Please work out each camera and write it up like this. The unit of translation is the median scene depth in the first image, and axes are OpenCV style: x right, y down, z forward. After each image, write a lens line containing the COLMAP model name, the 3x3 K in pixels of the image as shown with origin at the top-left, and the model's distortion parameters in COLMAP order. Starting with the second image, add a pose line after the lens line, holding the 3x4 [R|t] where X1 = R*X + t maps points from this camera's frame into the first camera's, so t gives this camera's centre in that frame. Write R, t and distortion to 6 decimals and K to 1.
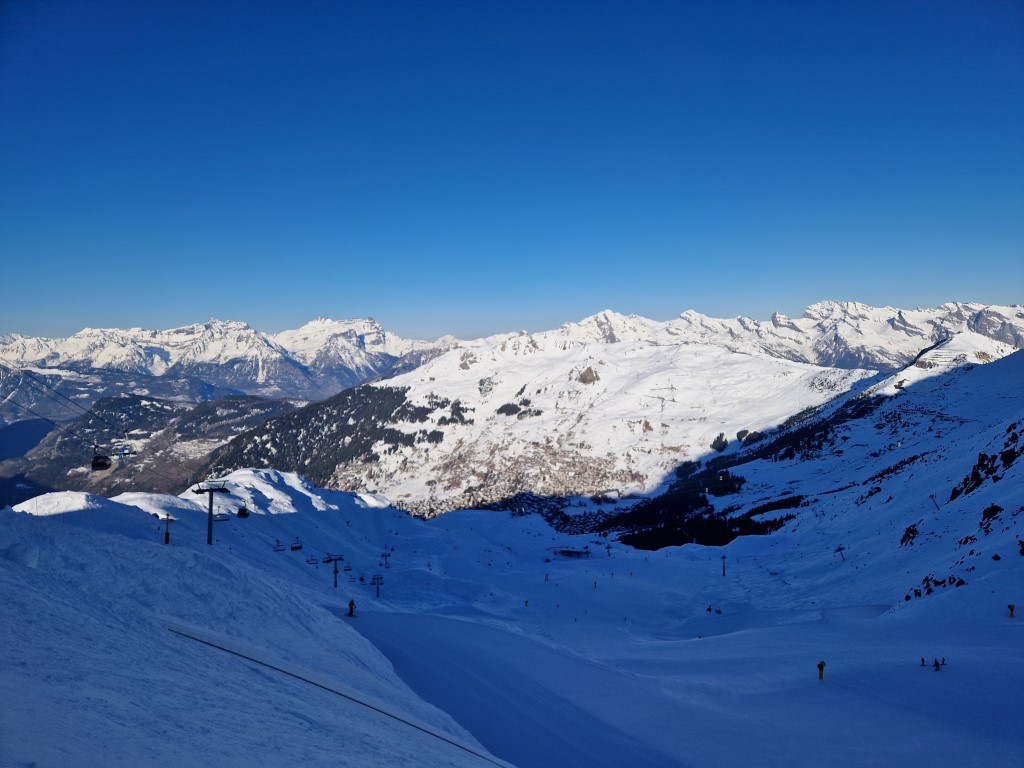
lens RADIAL K [[666.3, 0, 533.2], [0, 666.3, 399.9], [0, 0, 1]] dist [0.083255, -0.060698]
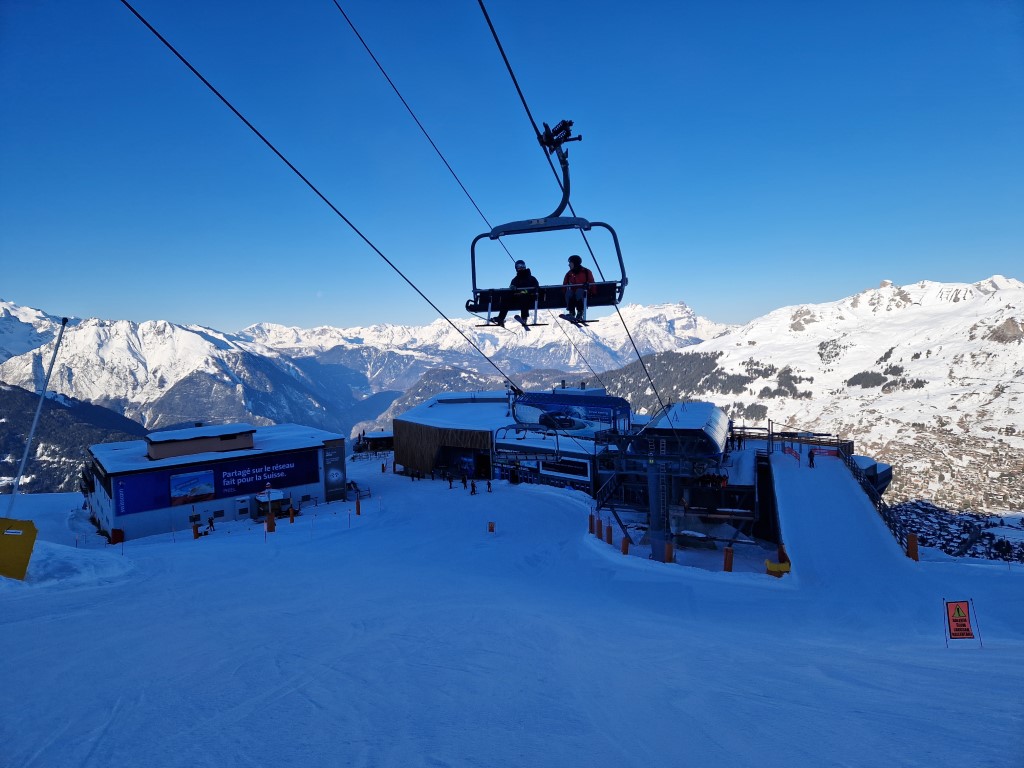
lens RADIAL K [[685.8, 0, 490.3], [0, 685.8, 383.8], [0, 0, 1]] dist [0.091853, -0.068838]
pose [[0.874729, 0.022773, -0.484078, -0.024808], [-0.024738, 0.999691, 0.002327, 0.025571], [0.483981, 0.009940, 0.875022, 0.138531]]
